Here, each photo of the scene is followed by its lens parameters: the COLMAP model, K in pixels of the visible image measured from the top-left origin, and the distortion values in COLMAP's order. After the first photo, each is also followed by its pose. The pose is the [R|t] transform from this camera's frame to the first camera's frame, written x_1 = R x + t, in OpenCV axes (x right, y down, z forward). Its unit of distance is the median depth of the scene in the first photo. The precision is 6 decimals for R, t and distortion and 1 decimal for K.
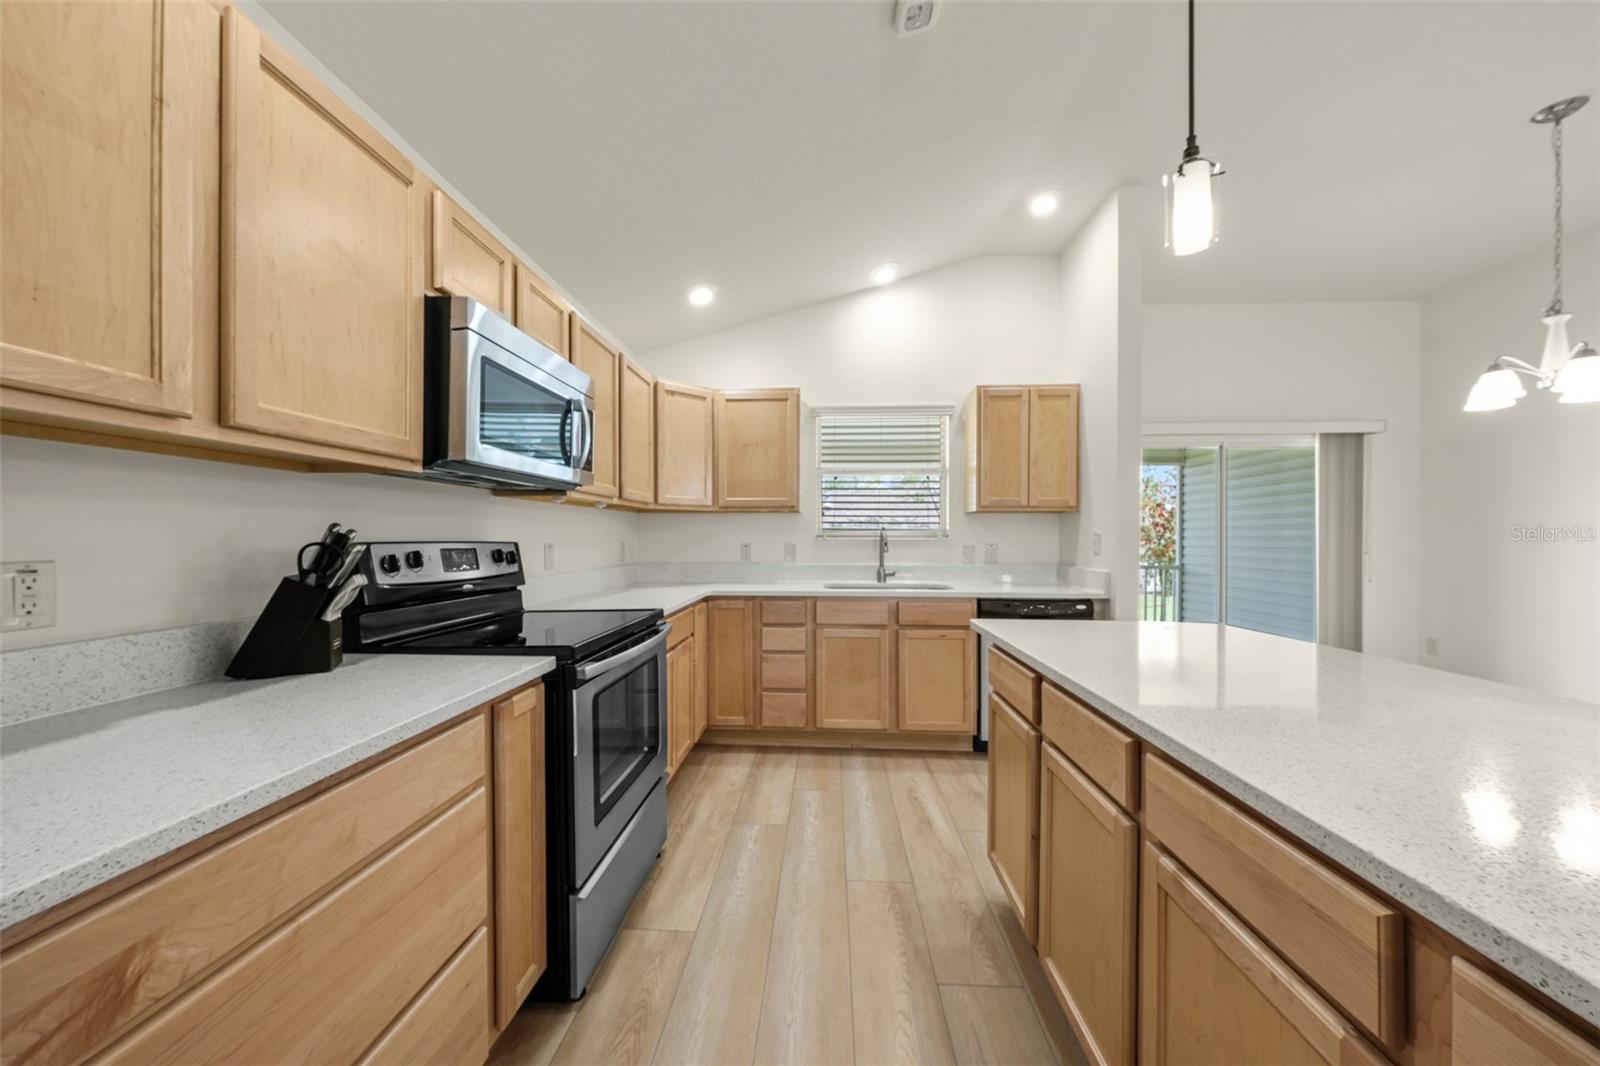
lens RADIAL K [[555.0, 0, 800.0], [0, 555.0, 533.0], [0, 0, 1]] dist [-0.001119, 0.000131]
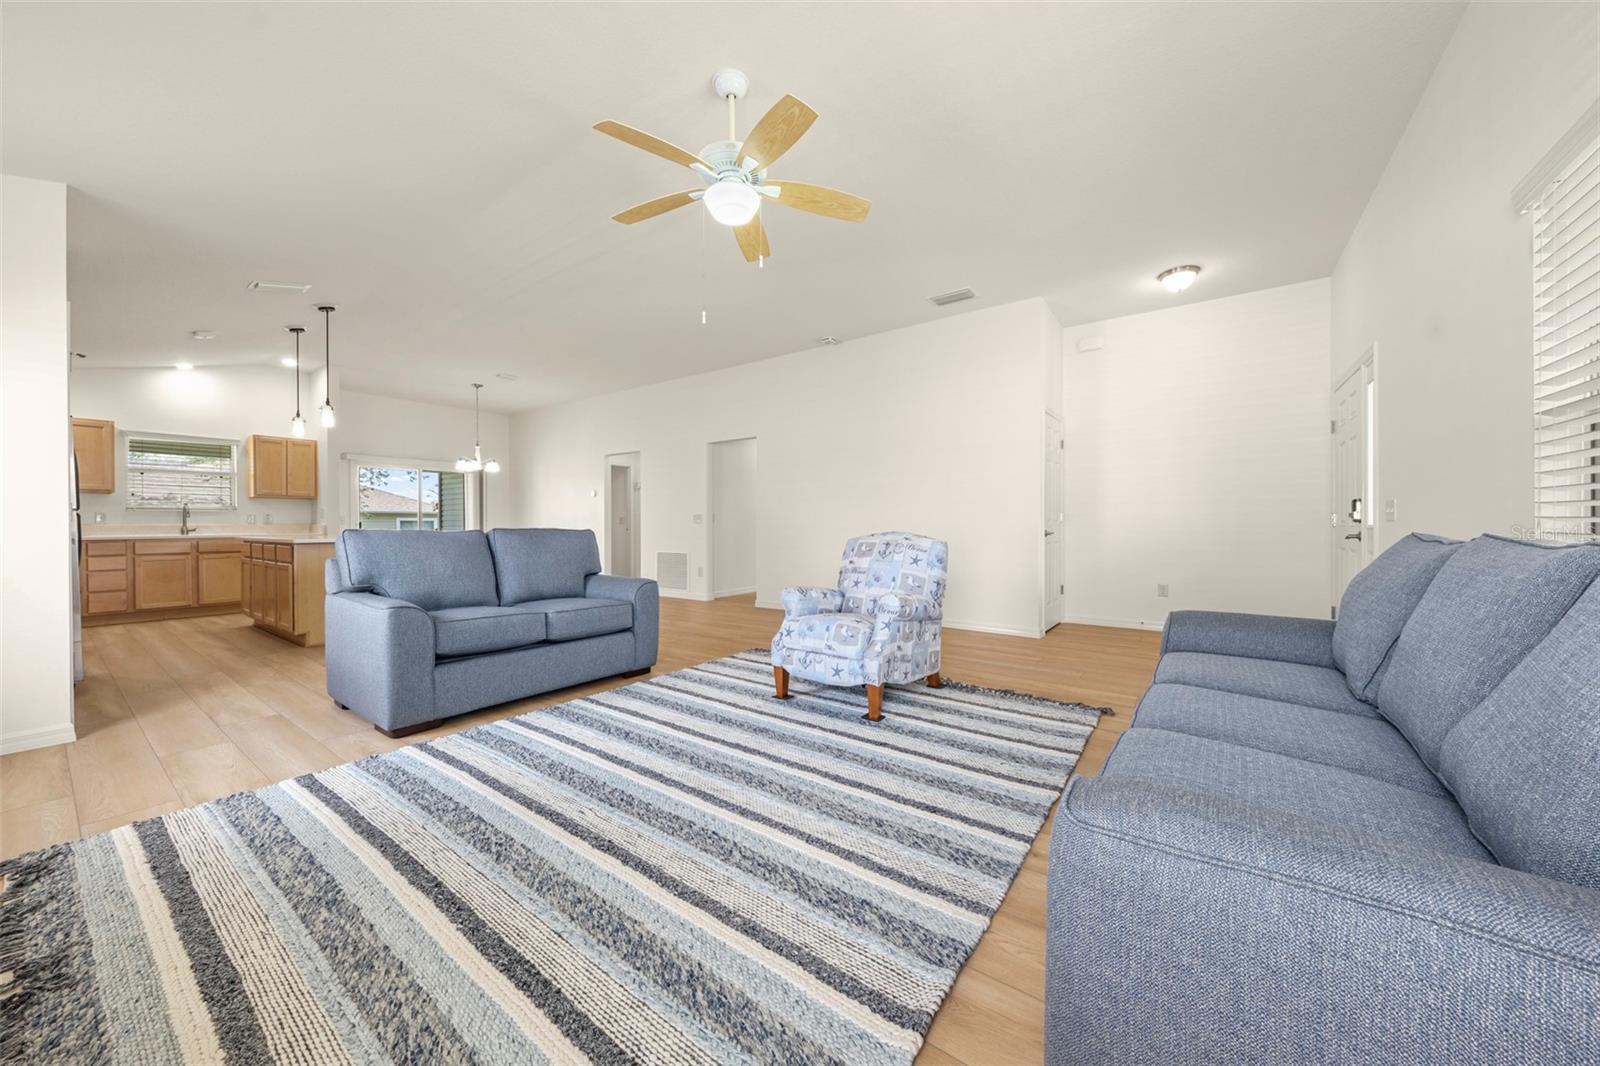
lens RADIAL K [[558.7, 0, 796.3], [0, 558.7, 527.7], [0, 0, 1]] dist [-0.000393, -0.000041]
pose [[0.541947, -0.007824, 0.840376, -0.348395], [-0.003692, 0.999925, 0.011691, 0.044745], [-0.840405, -0.009439, 0.541877, -1.917447]]
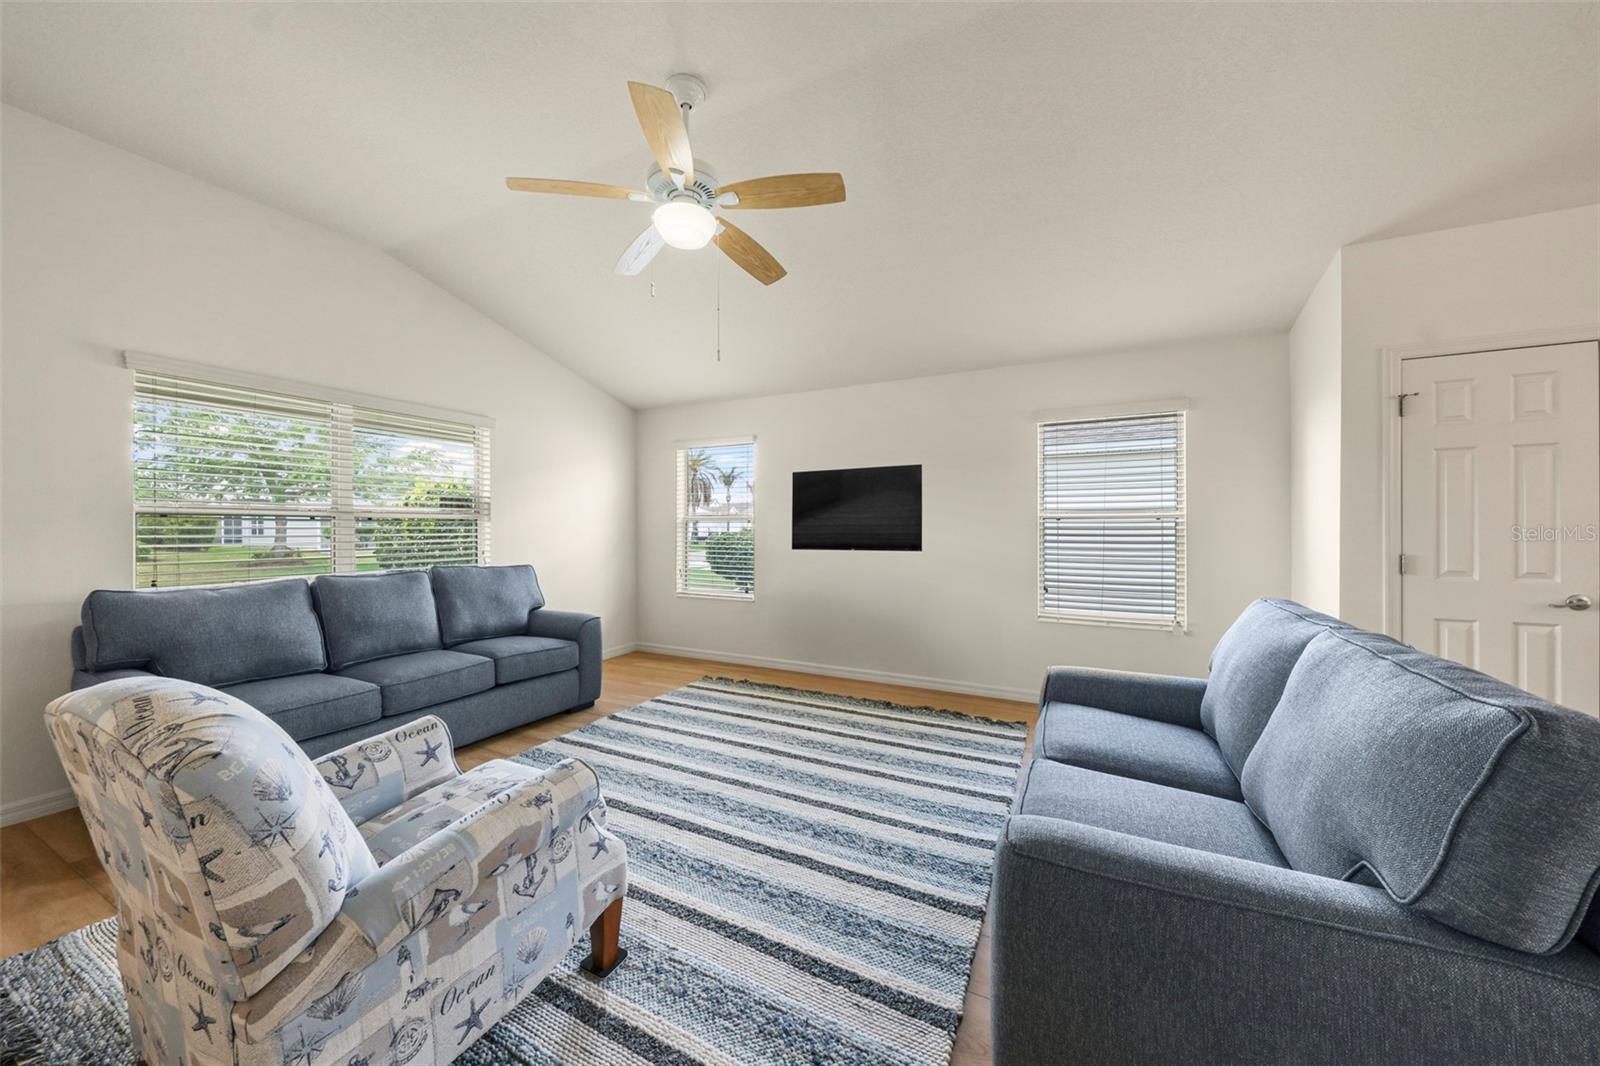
lens RADIAL K [[549.2, 0, 794.8], [0, 549.2, 532.6], [0, 0, 1]] dist [0.001405, 0.000039]
pose [[-0.407130, 0.001957, -0.913368, 0.922726], [0.008799, 0.999960, -0.001780, -0.022414], [0.913328, -0.008762, -0.407131, -0.949689]]
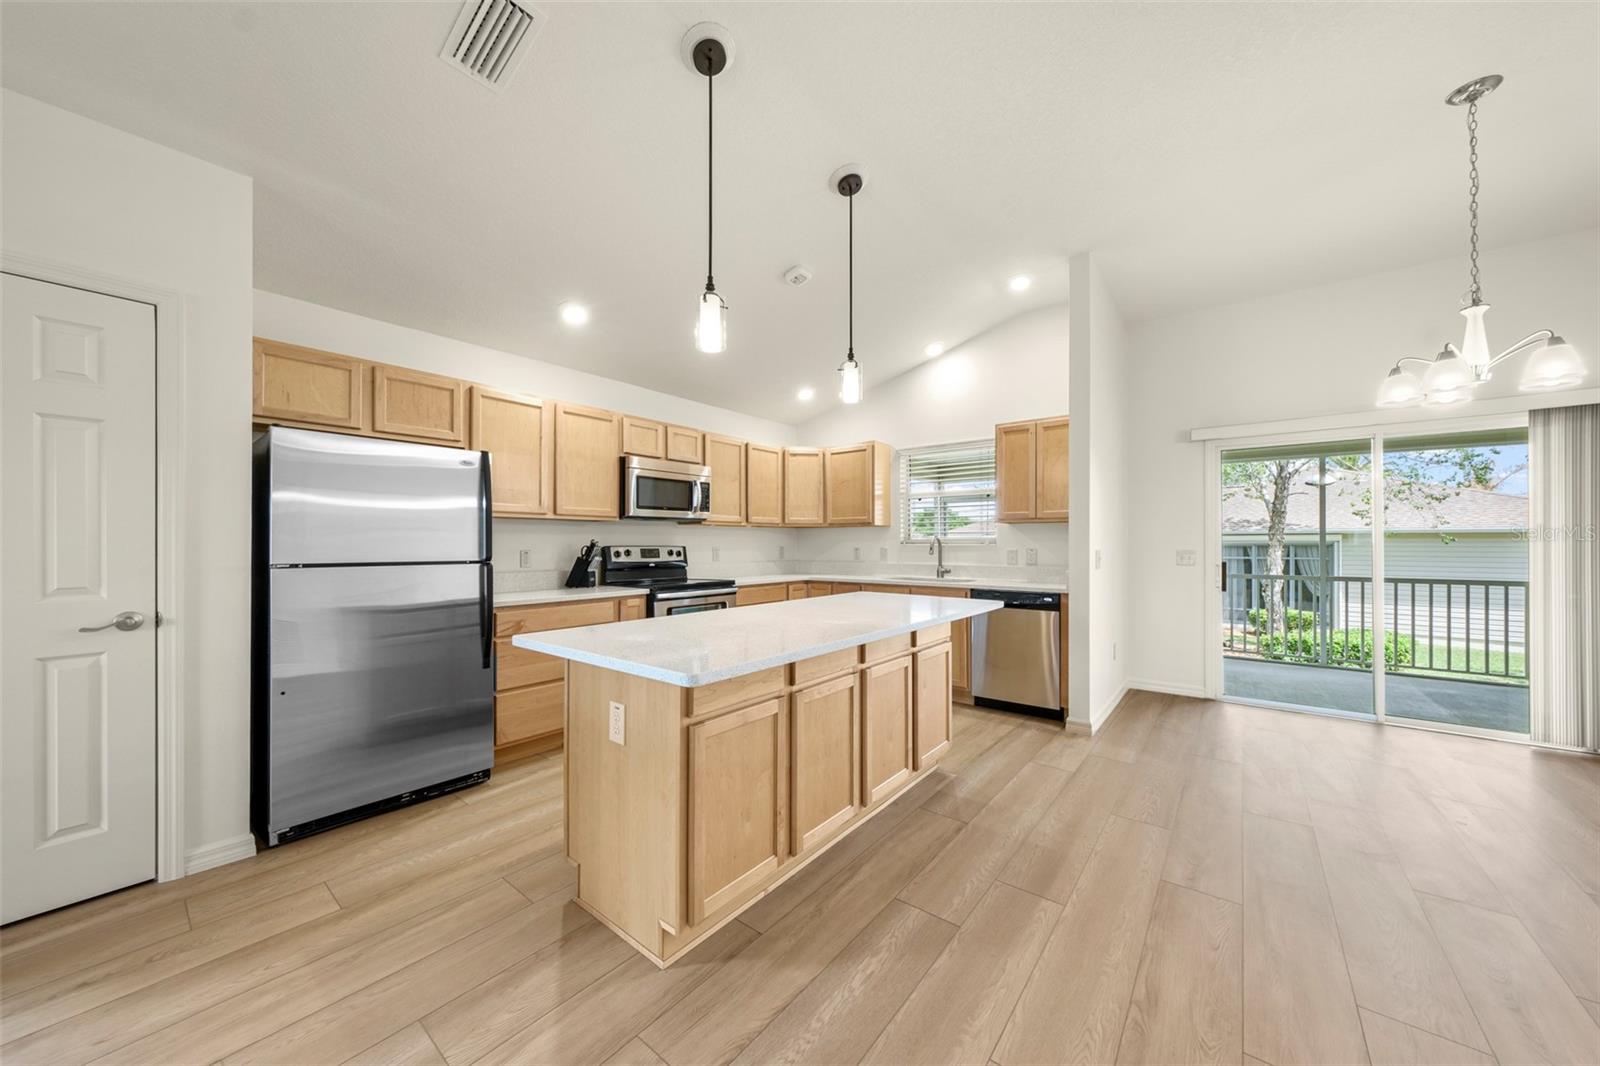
lens RADIAL K [[558.8, 0, 793.4], [0, 558.8, 541.9], [0, 0, 1]] dist [0.000141, -0.000127]
pose [[0.812141, -0.003344, -0.583452, 0.756476], [0.006371, 0.999975, 0.003136, -0.003420], [0.583427, -0.006264, 0.812142, -0.345031]]
